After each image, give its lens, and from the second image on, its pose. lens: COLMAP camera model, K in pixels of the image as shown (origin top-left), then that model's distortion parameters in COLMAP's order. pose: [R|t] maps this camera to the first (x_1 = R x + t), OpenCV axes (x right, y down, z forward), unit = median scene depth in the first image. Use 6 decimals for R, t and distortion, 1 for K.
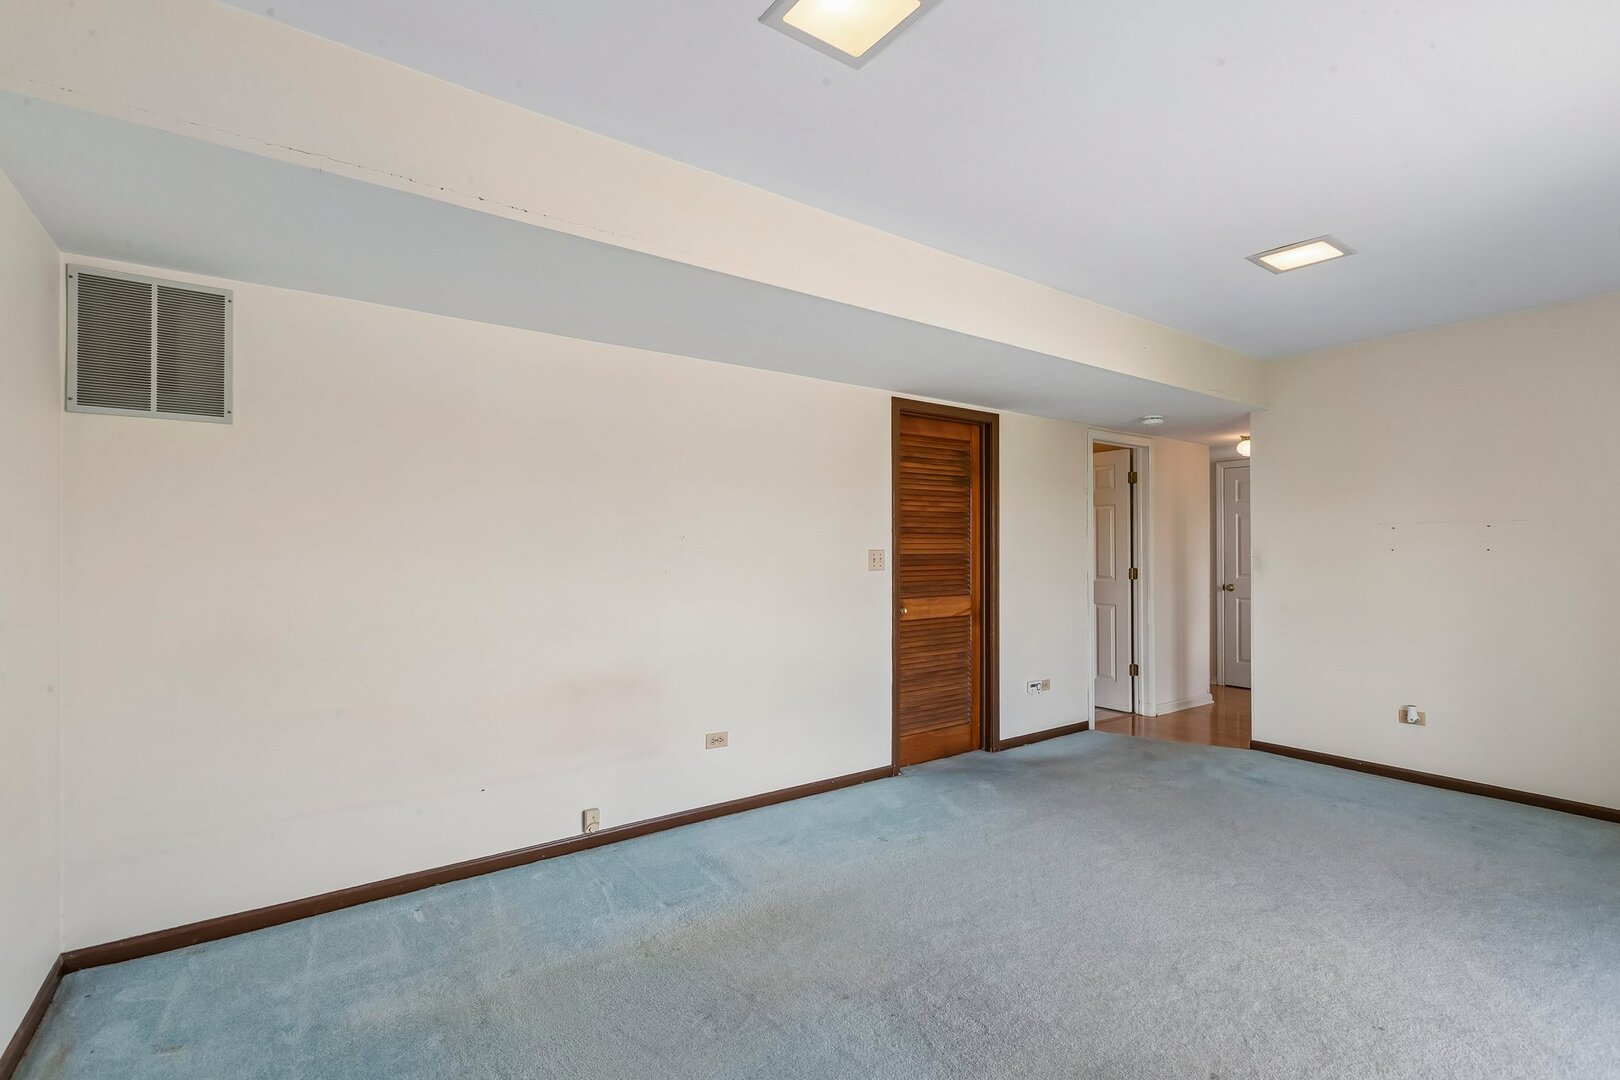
lens RADIAL K [[743.7, 0, 816.4], [0, 743.7, 539.1], [0, 0, 1]] dist [0.000468, 0.000387]
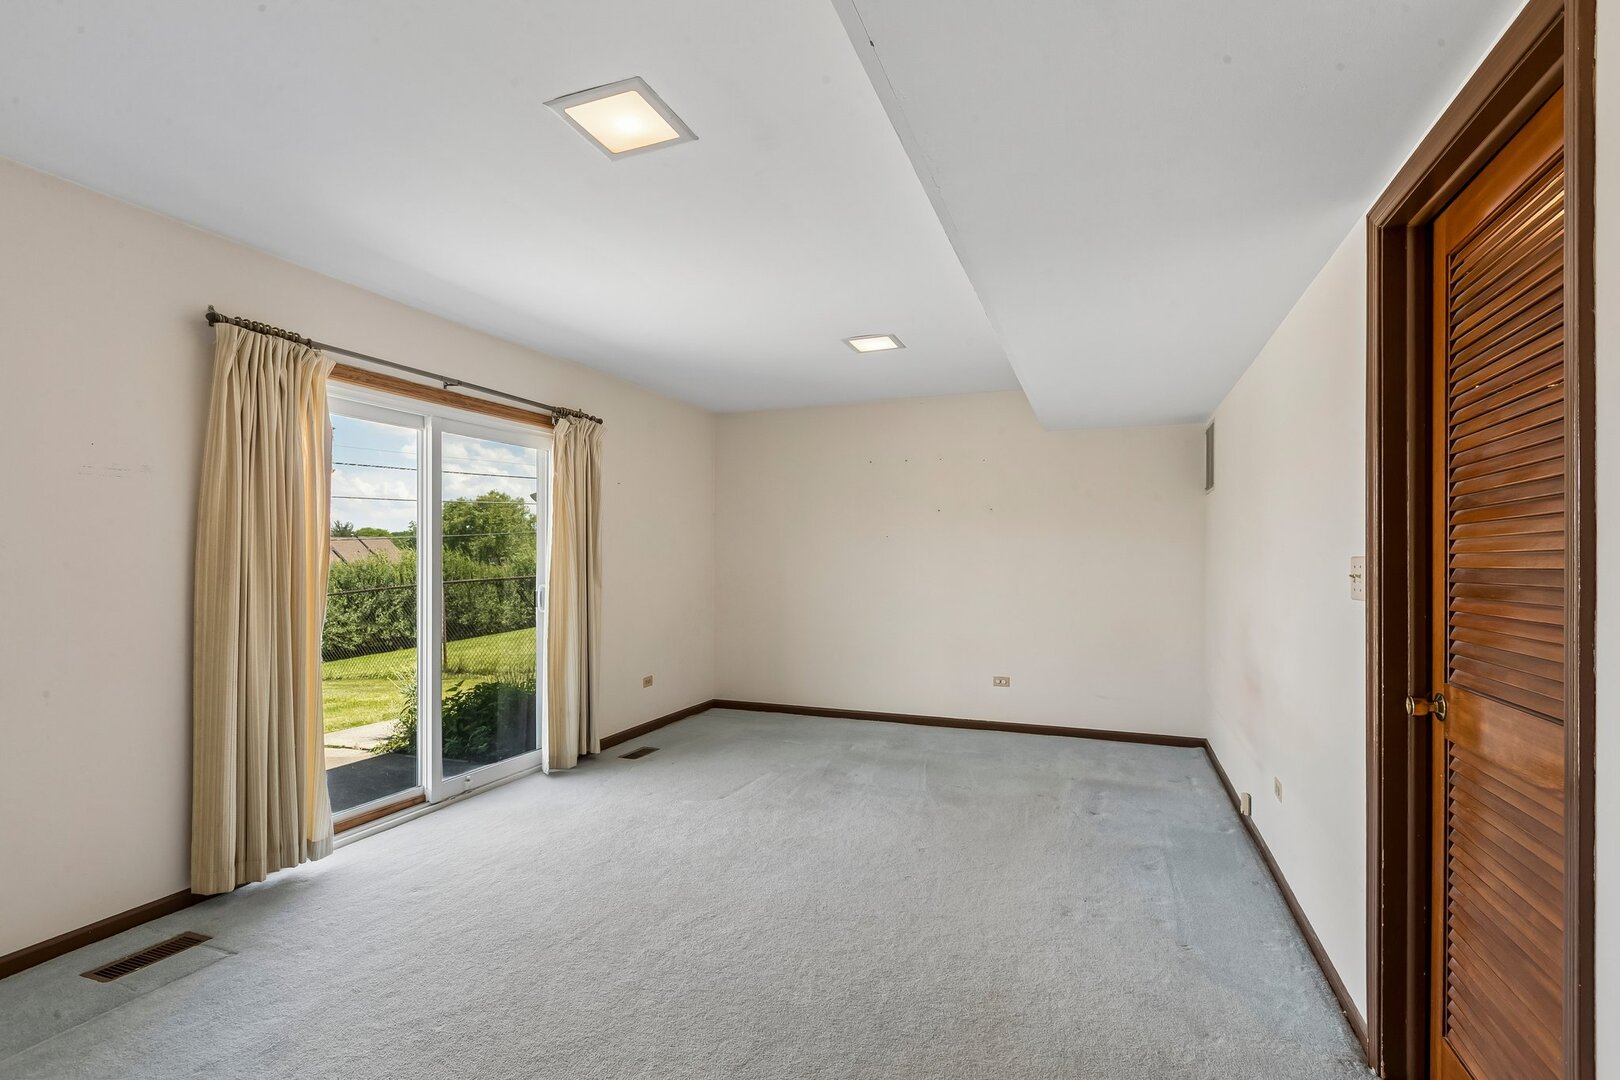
lens RADIAL K [[743.7, 0, 805.7], [0, 743.7, 549.0], [0, 0, 1]] dist [0.000468, 0.000387]
pose [[0.853394, 0.003305, 0.521256, -0.182505], [-0.005044, 0.999985, 0.001918, 0.000592], [-0.521242, -0.004266, 0.853398, -0.122787]]
